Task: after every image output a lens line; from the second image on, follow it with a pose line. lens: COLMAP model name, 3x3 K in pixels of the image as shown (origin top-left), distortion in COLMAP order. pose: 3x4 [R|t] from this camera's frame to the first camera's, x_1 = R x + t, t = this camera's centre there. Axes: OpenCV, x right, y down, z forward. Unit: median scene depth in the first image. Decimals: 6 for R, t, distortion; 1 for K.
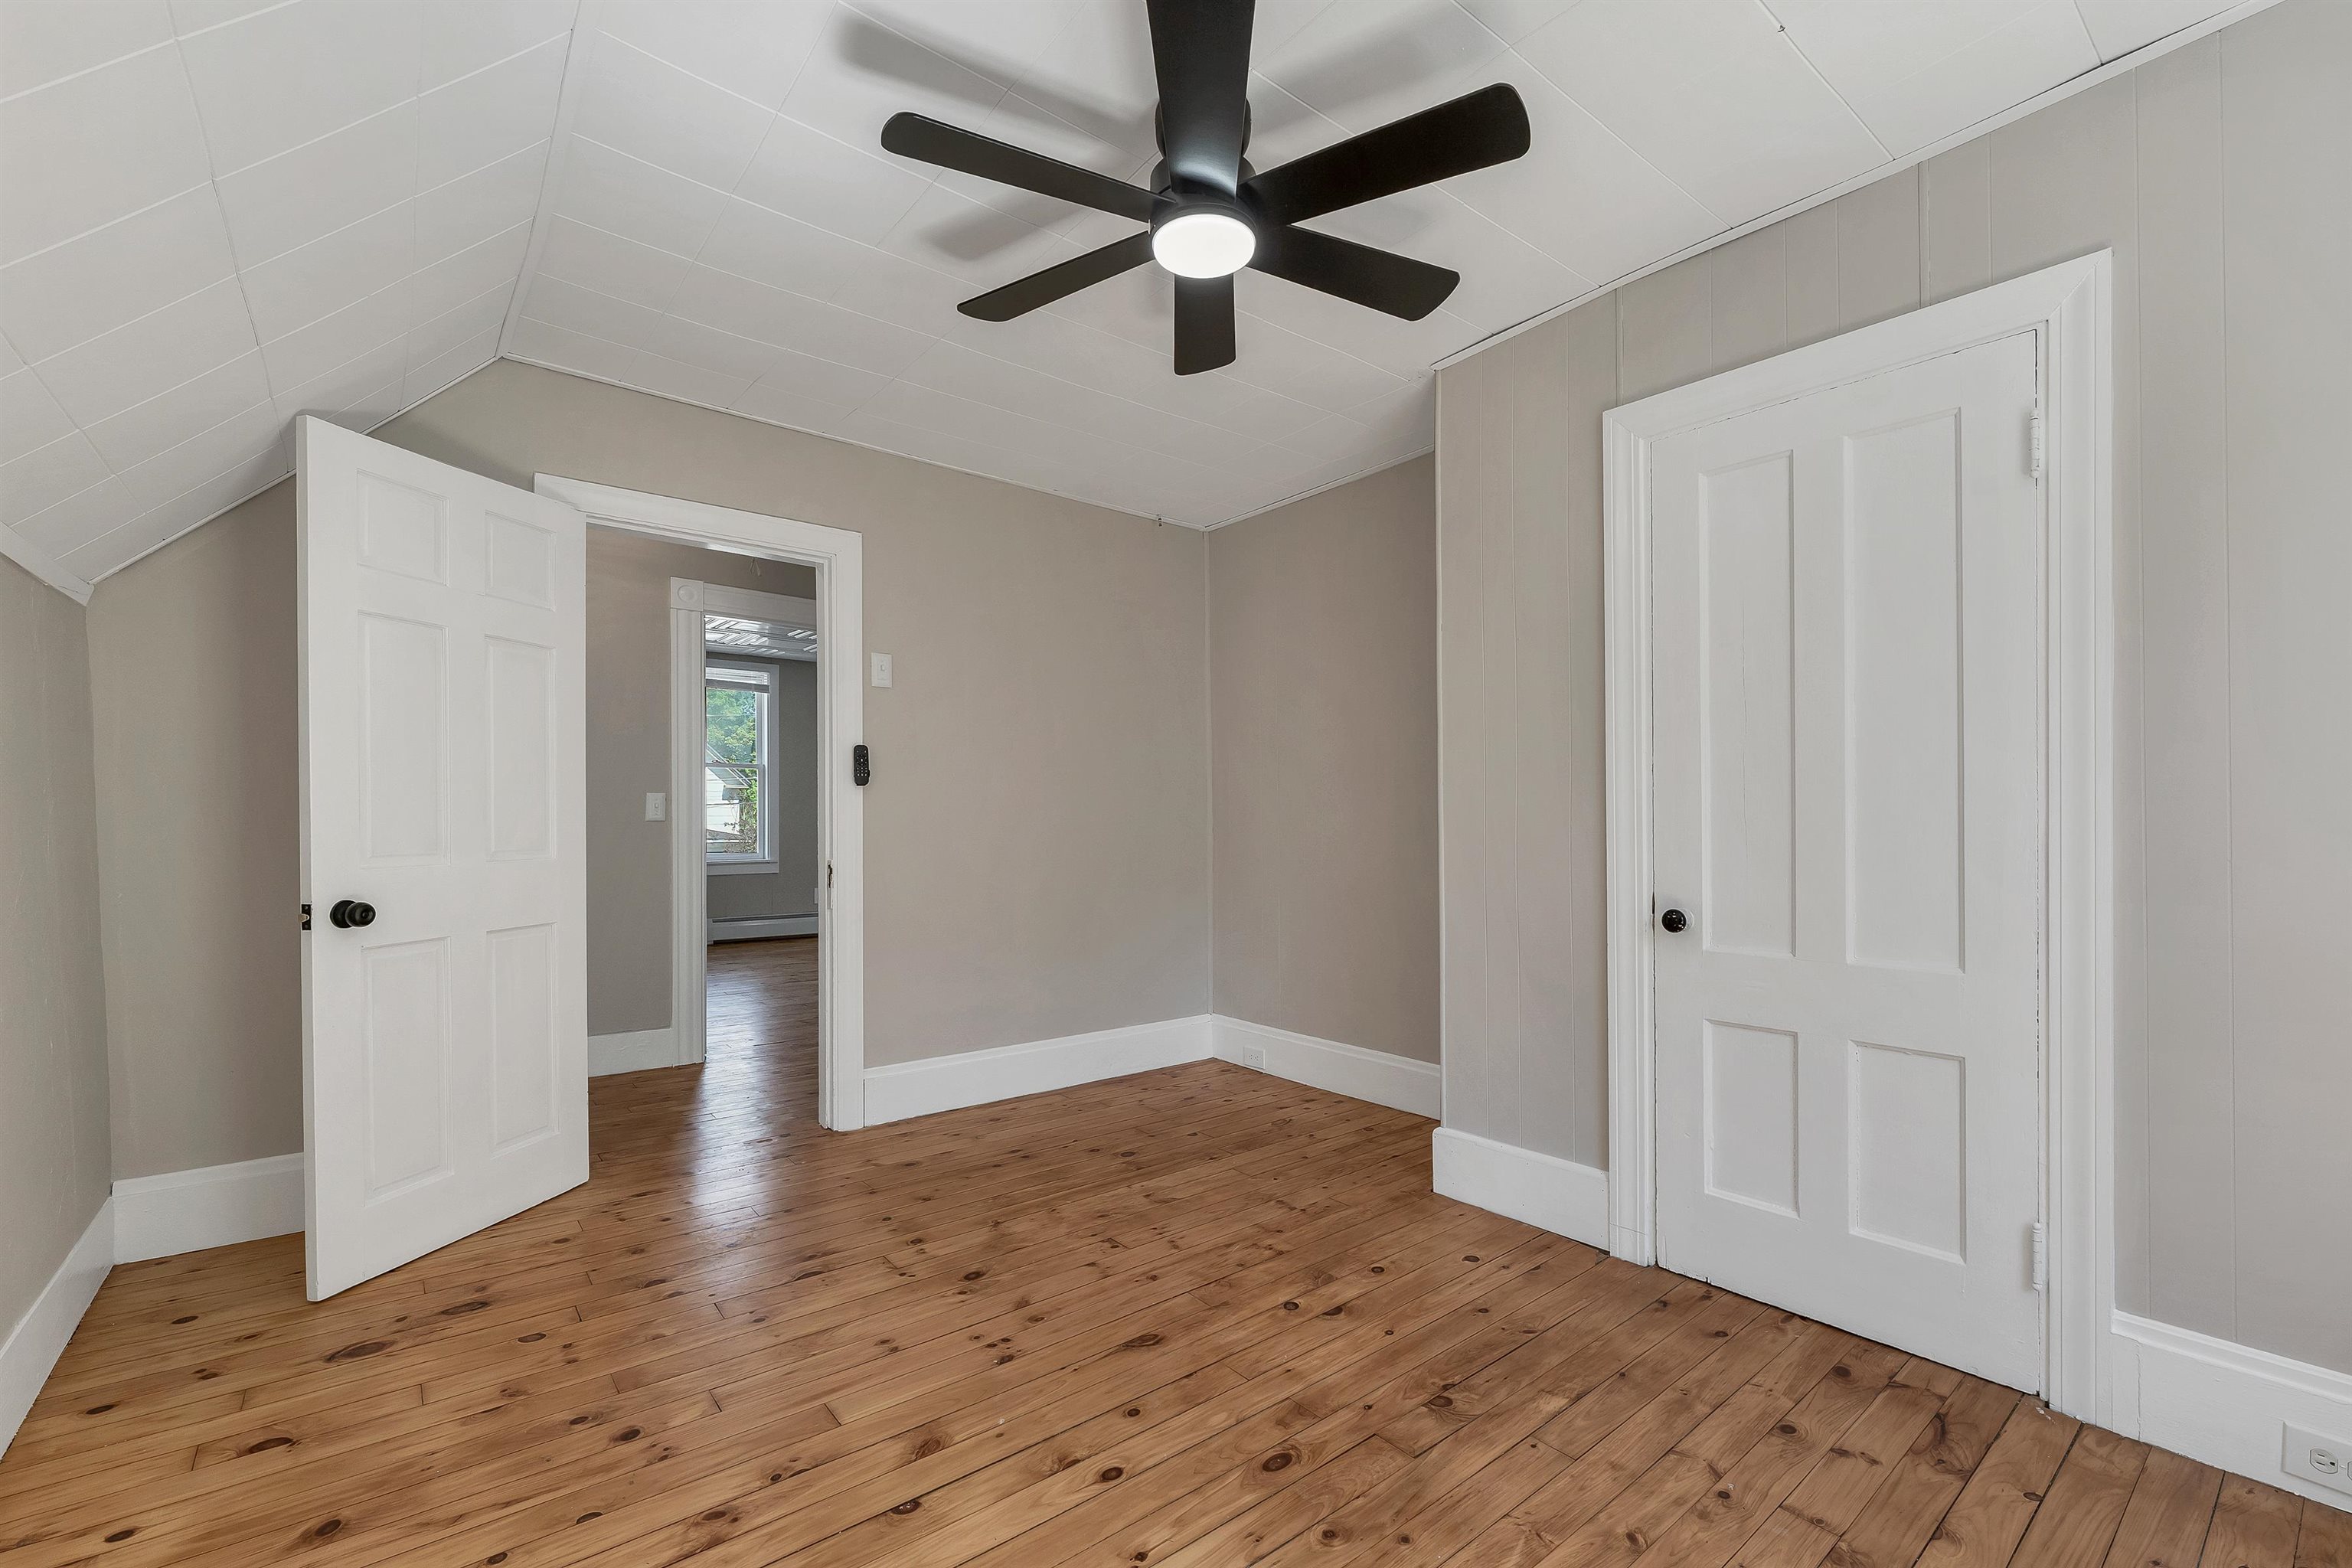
lens RADIAL K [[1002.8, 0, 1178.4], [0, 1002.8, 818.2], [0, 0, 1]] dist [0.000732, 0.000310]
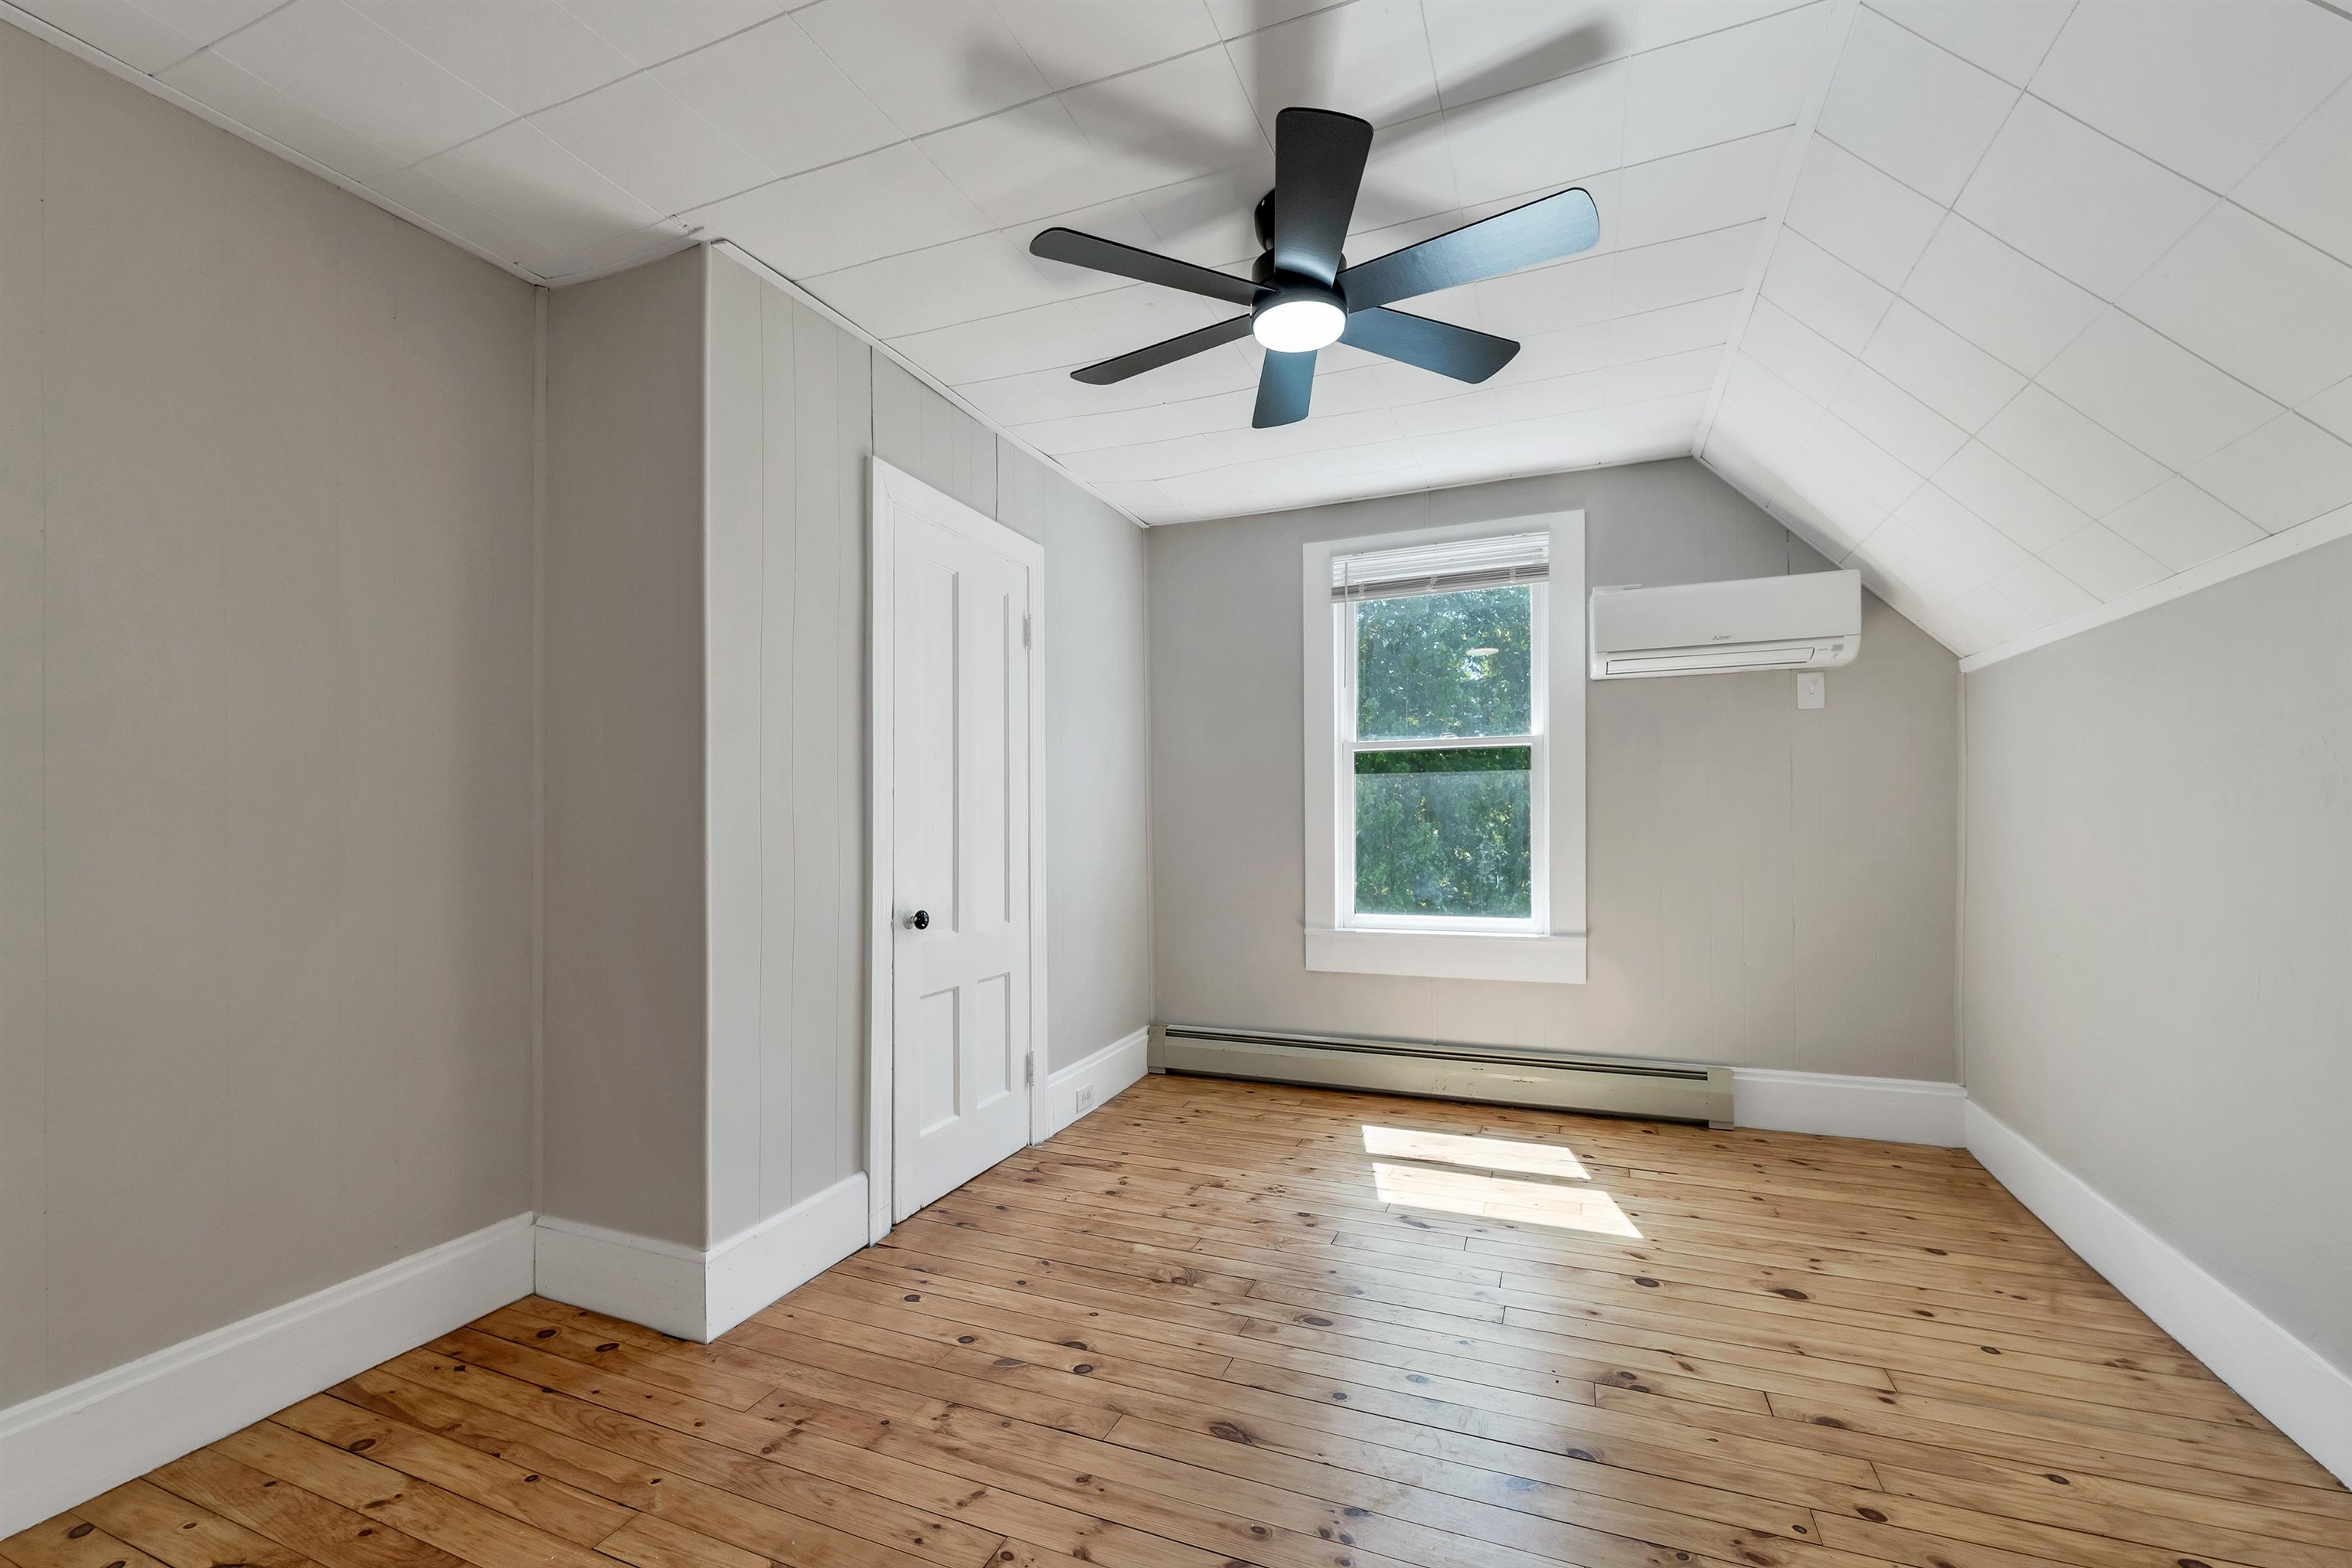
lens RADIAL K [[1002.8, 0, 1178.4], [0, 1002.8, 818.2], [0, 0, 1]] dist [0.000732, 0.000310]
pose [[-0.503780, 0.007270, 0.863802, -0.783870], [0.003361, 0.999974, -0.006456, -0.011743], [-0.863826, -0.000349, -0.503791, 1.494319]]
